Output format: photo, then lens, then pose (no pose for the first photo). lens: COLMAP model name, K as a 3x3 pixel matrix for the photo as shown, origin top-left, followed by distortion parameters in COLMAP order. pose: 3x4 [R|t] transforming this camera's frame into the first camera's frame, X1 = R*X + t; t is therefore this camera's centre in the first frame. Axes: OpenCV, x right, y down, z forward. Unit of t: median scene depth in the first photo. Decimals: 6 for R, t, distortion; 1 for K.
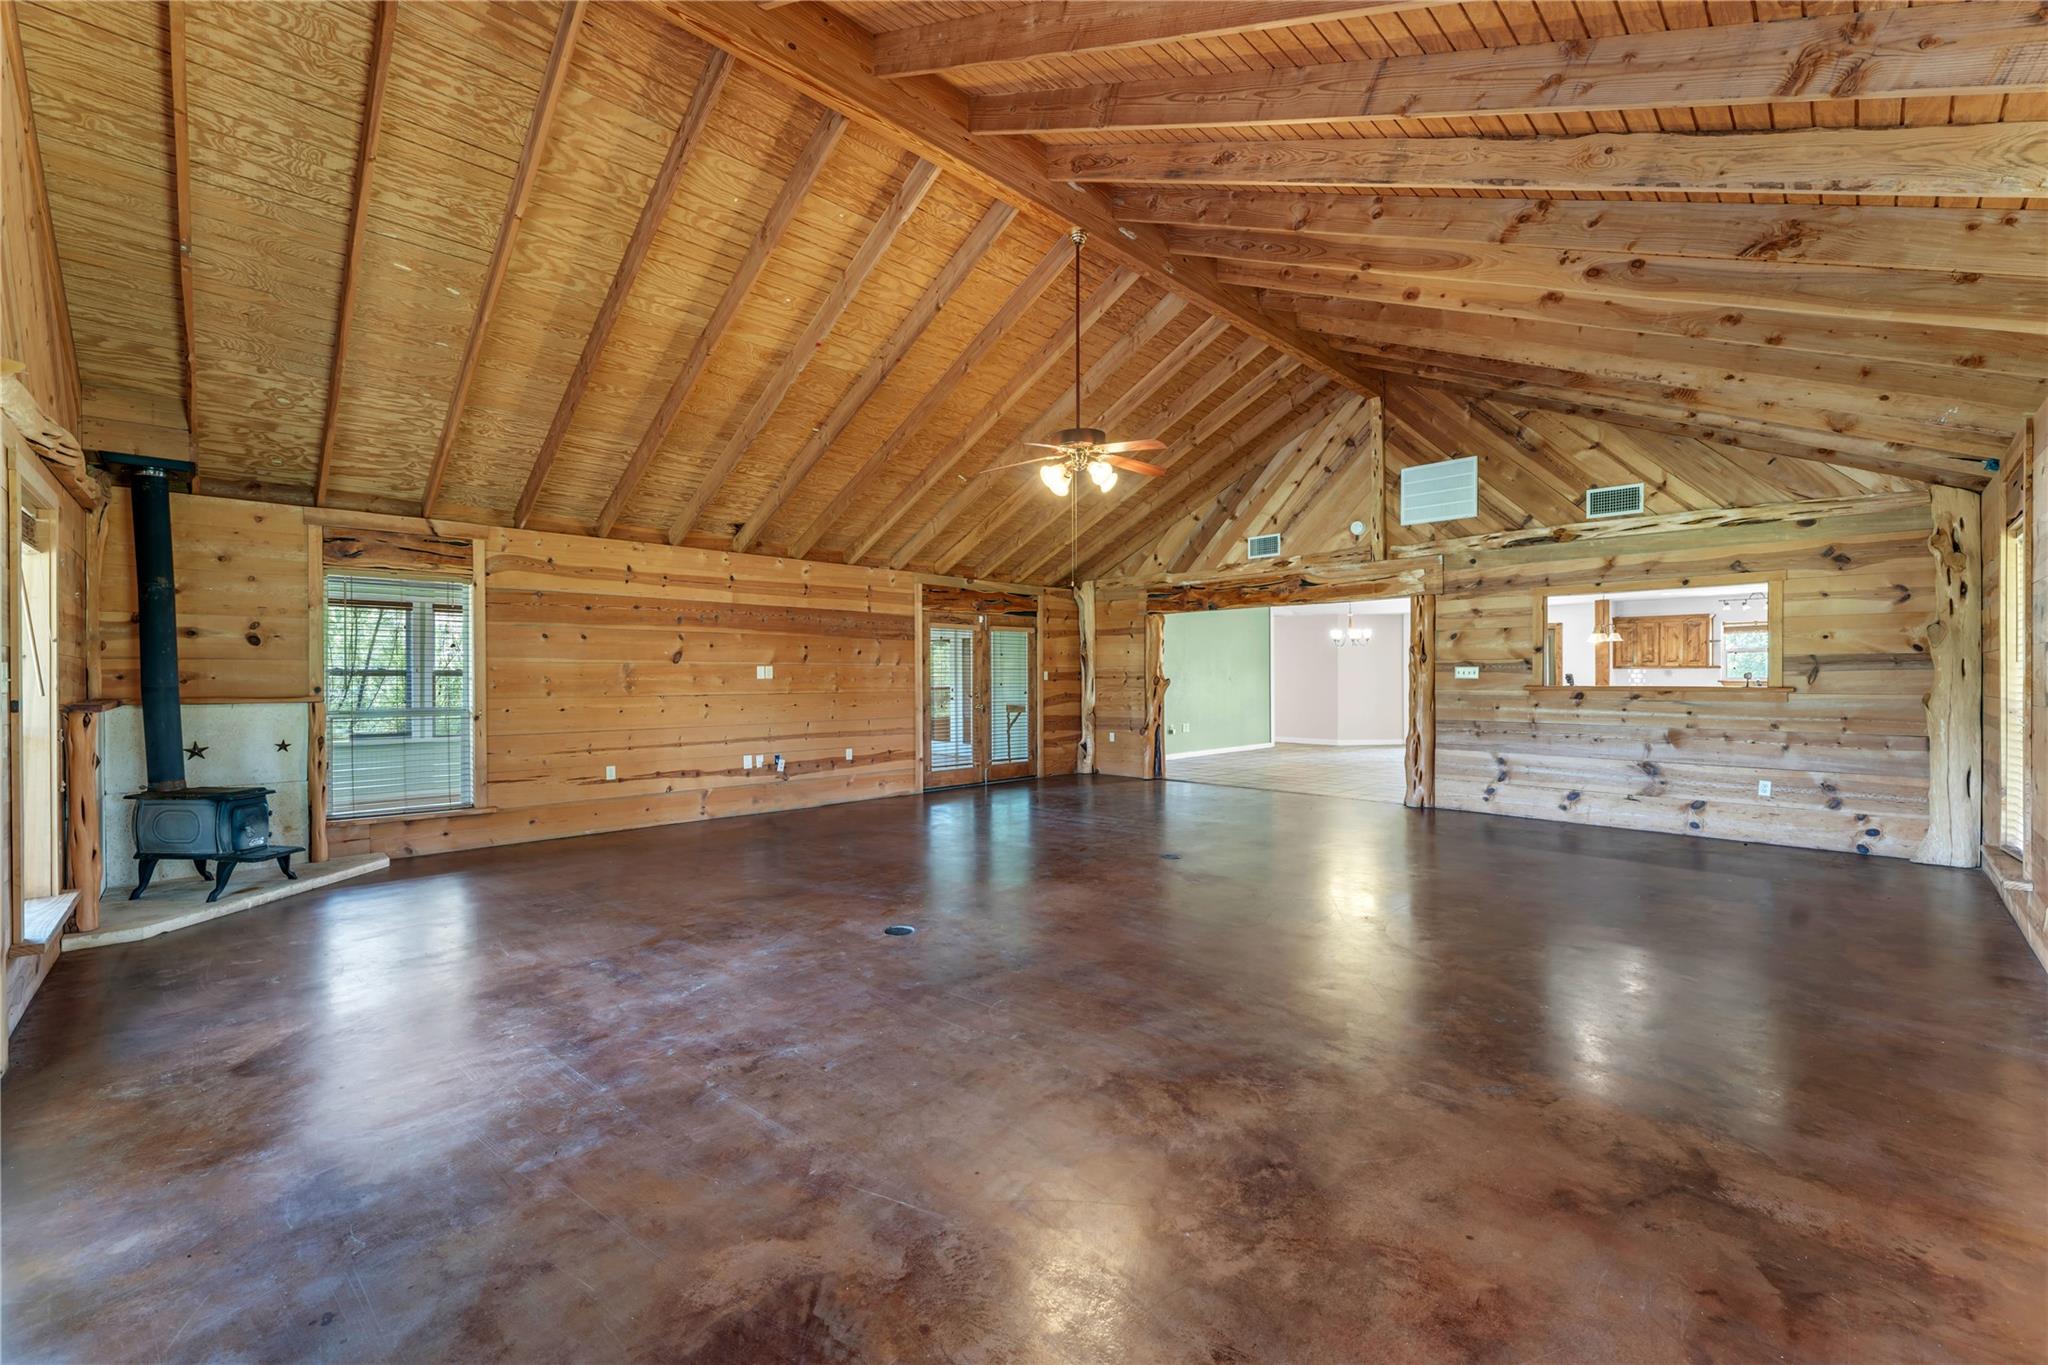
lens RADIAL K [[804.6, 0, 1103.3], [0, 804.6, 674.7], [0, 0, 1]] dist [0.000891, -0.000118]
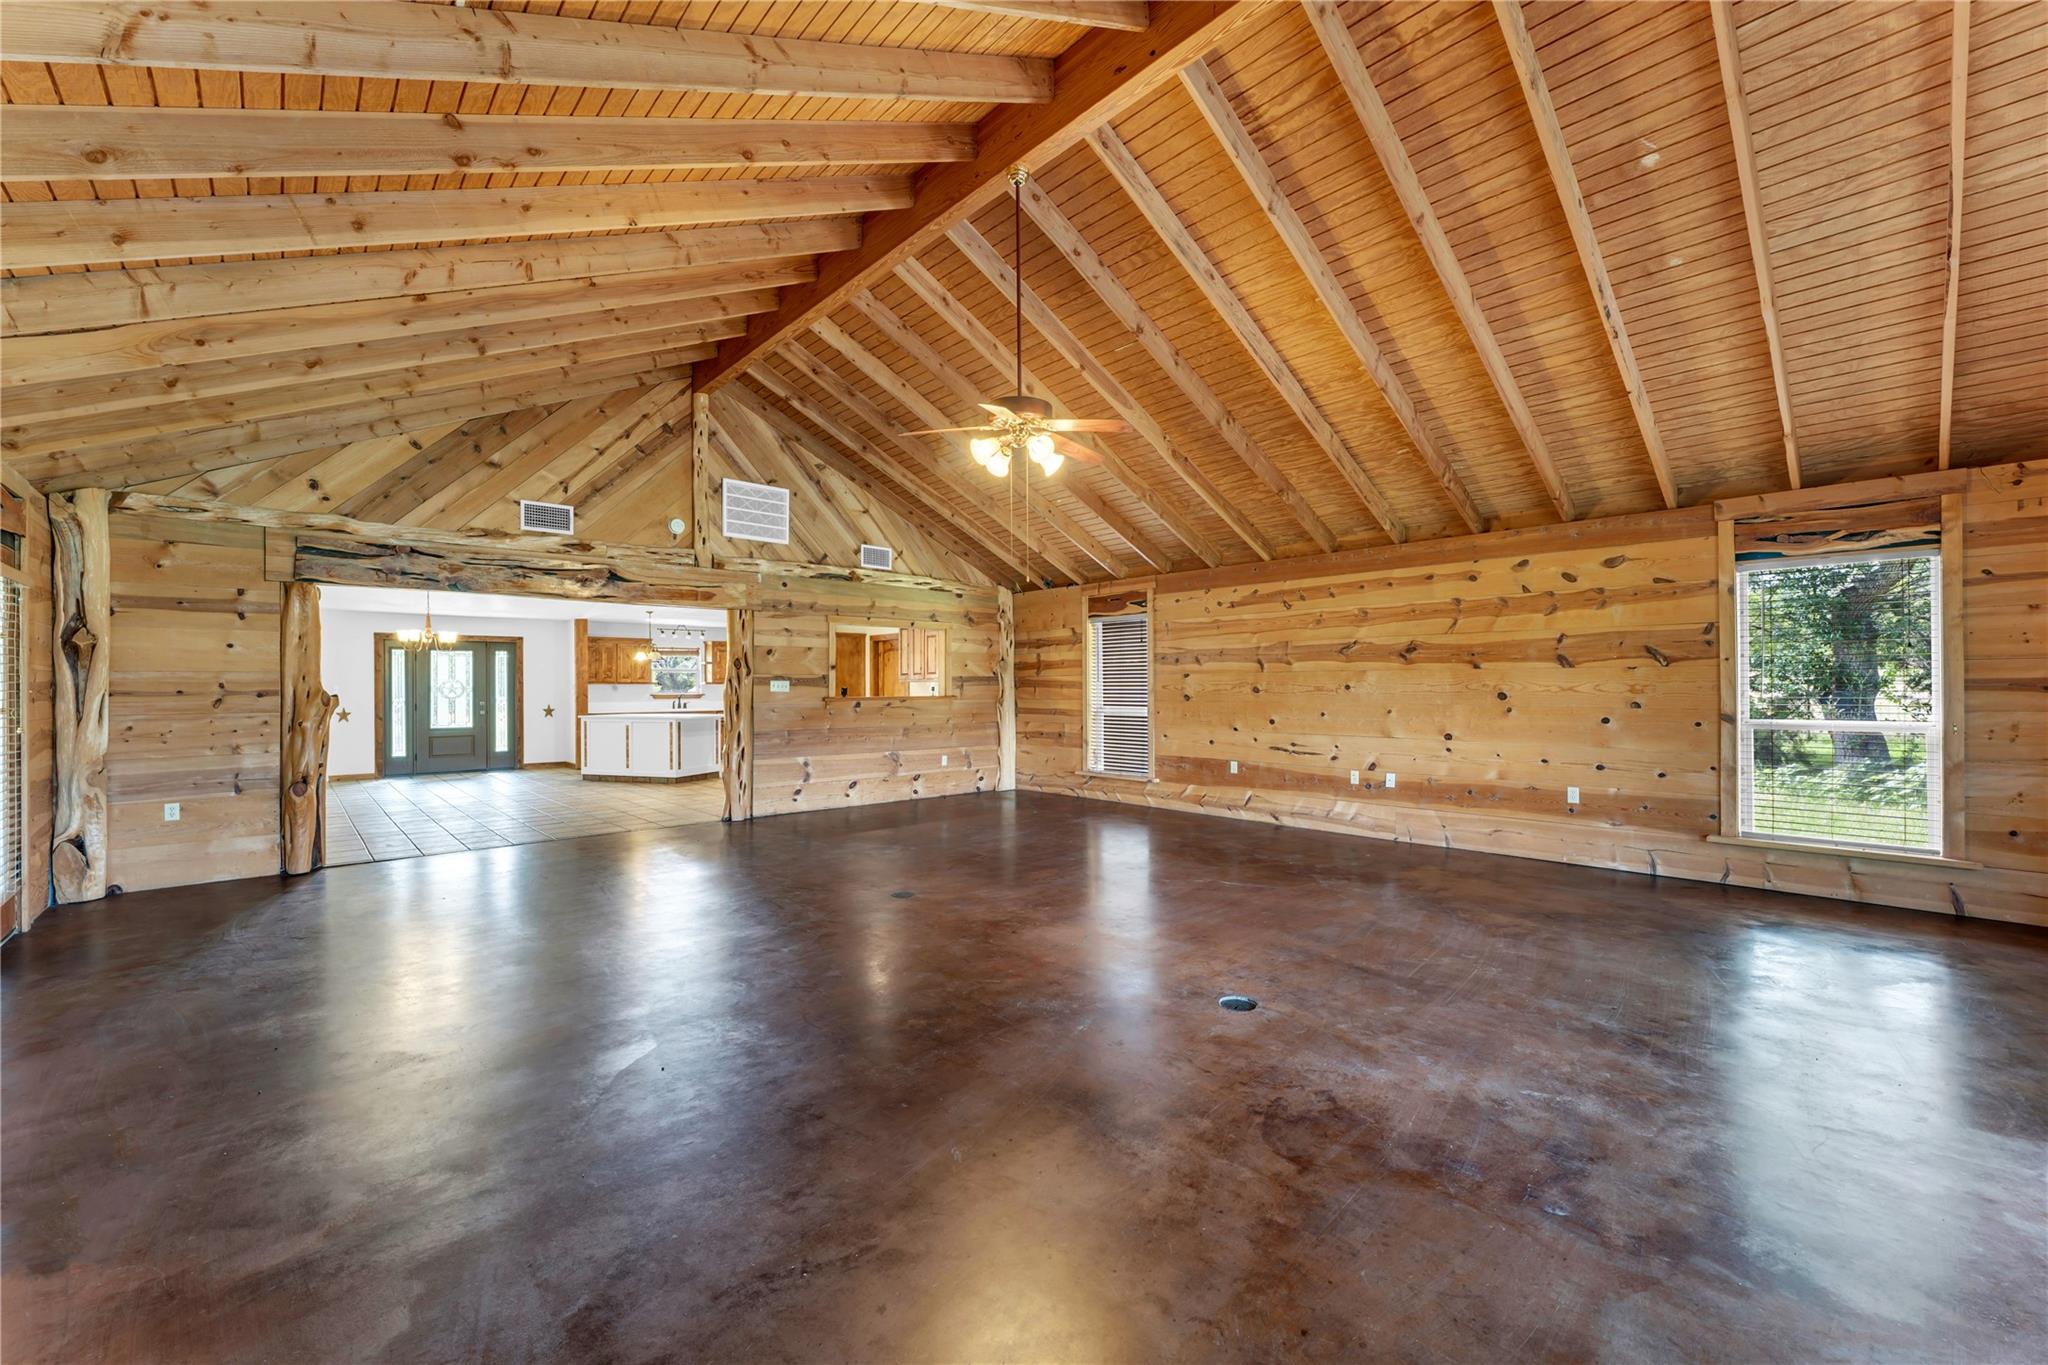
lens RADIAL K [[804.6, 0, 935.3], [0, 804.6, 689.1], [0, 0, 1]] dist [0.000891, -0.000118]
pose [[0.139978, 0.001327, 0.990154, -1.091360], [0.001555, 0.999998, -0.001560, 0.005703], [-0.990153, 0.001758, 0.139975, 1.188949]]
